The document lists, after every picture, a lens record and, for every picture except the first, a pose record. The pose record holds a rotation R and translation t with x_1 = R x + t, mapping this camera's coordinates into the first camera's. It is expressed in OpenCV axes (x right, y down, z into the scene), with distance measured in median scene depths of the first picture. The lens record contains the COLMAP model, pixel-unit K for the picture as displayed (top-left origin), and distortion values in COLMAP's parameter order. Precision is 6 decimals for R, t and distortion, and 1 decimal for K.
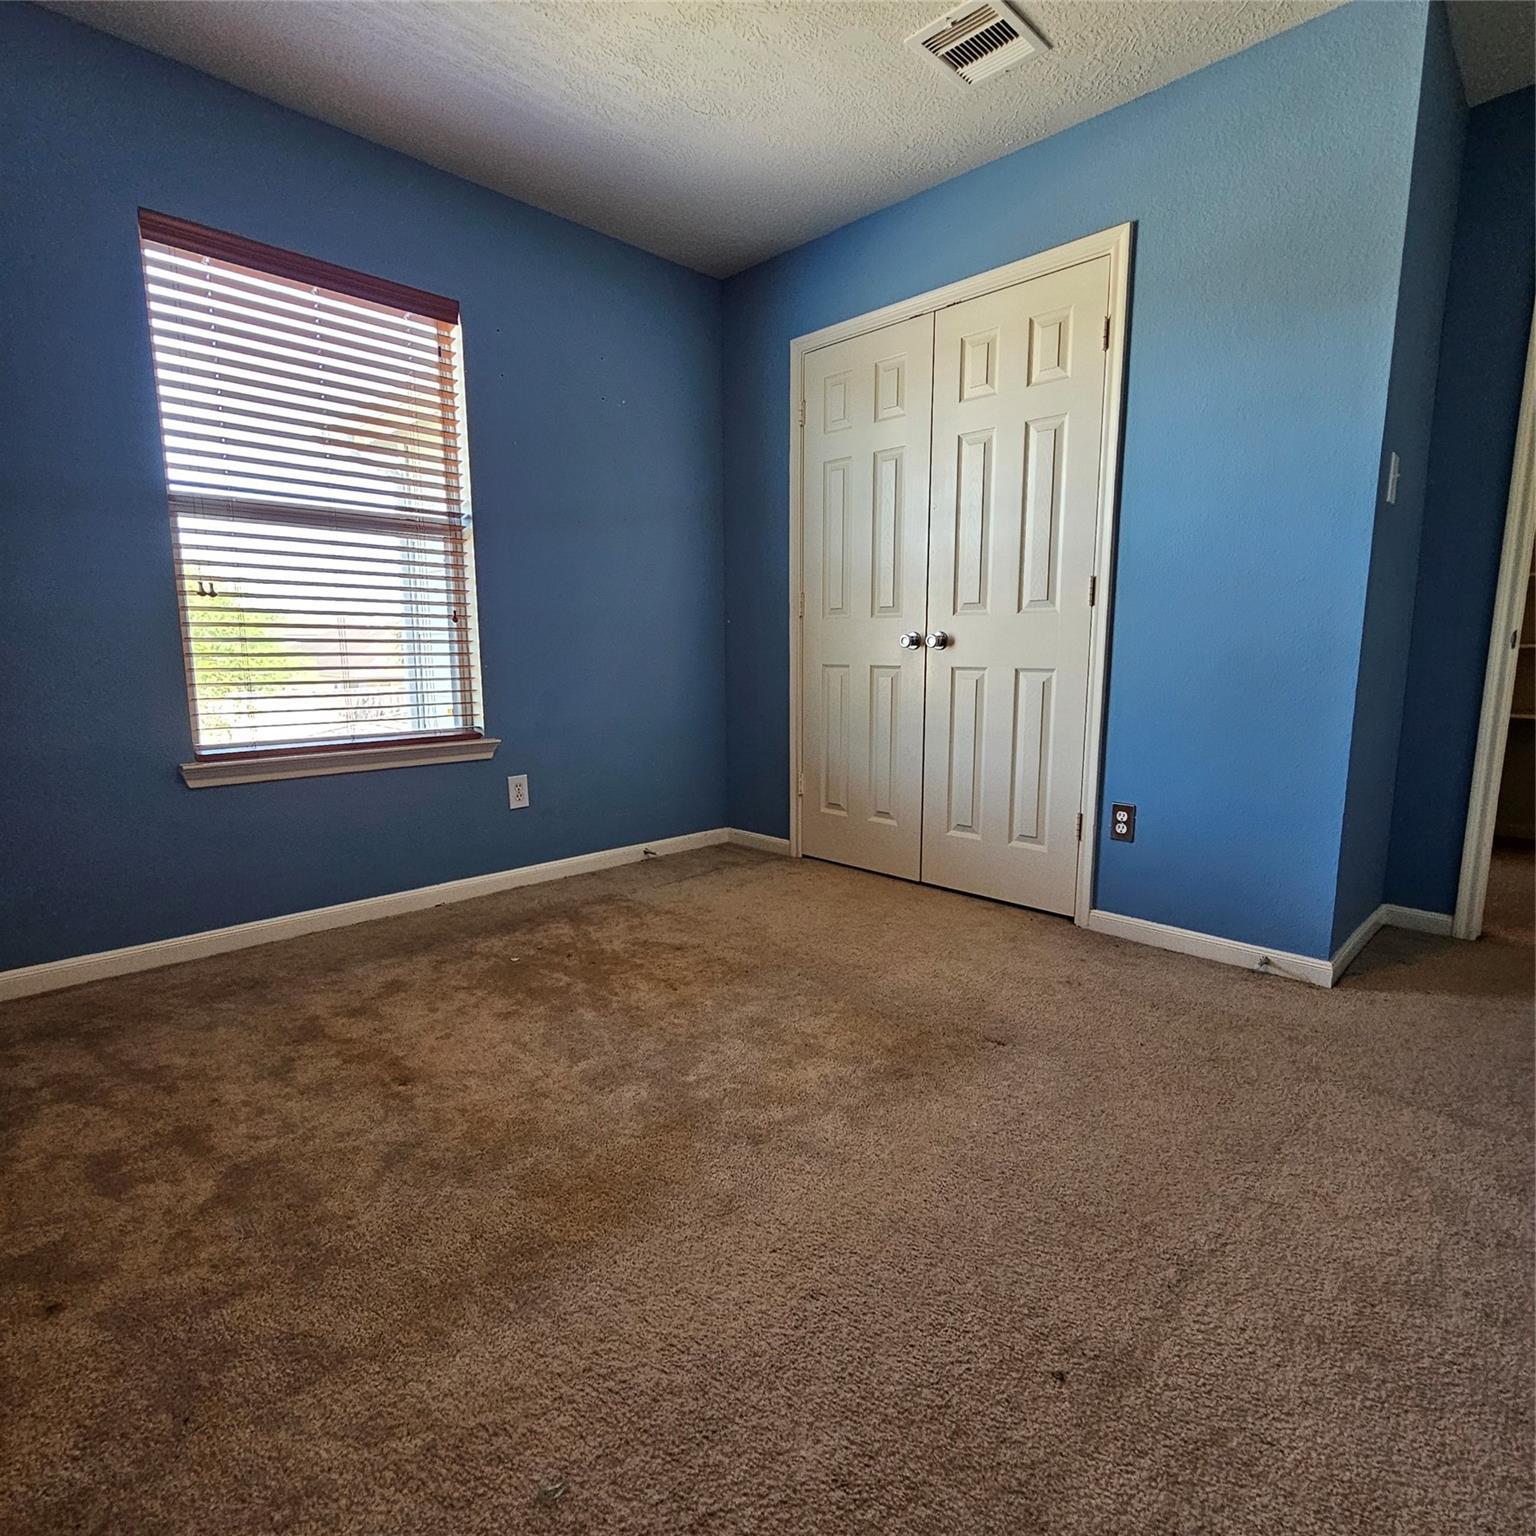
lens RADIAL K [[843.7, 0, 765.3], [0, 843.7, 774.6], [0, 0, 1]] dist [-0.003400, 0.001104]
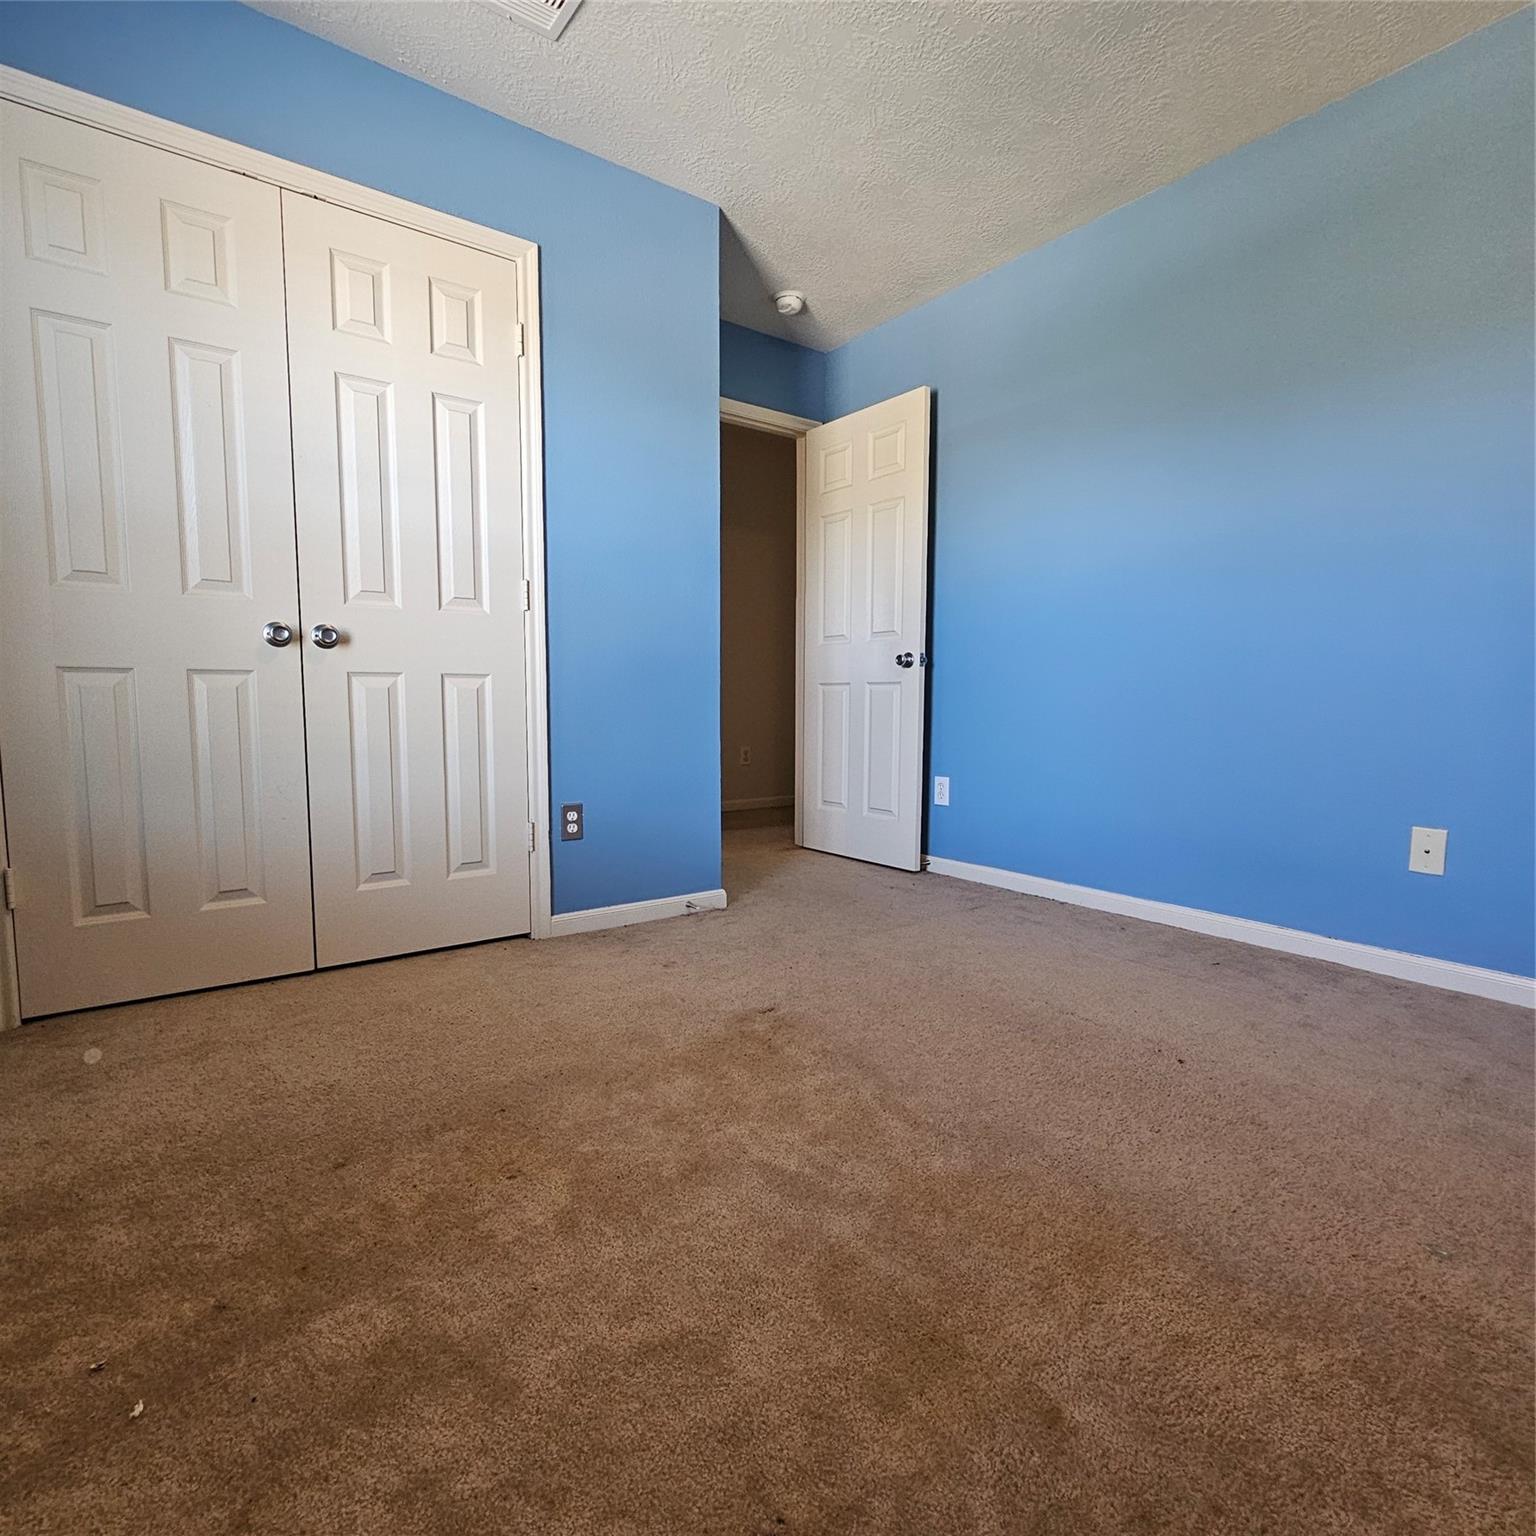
lens RADIAL K [[858.6, 0, 767.5], [0, 858.6, 764.3], [0, 0, 1]] dist [-0.001031, -0.001080]
pose [[0.126422, -0.083881, 0.988424, -0.550448], [0.137609, 0.988267, 0.066267, -0.047497], [-0.982385, 0.127639, 0.136481, 0.576265]]
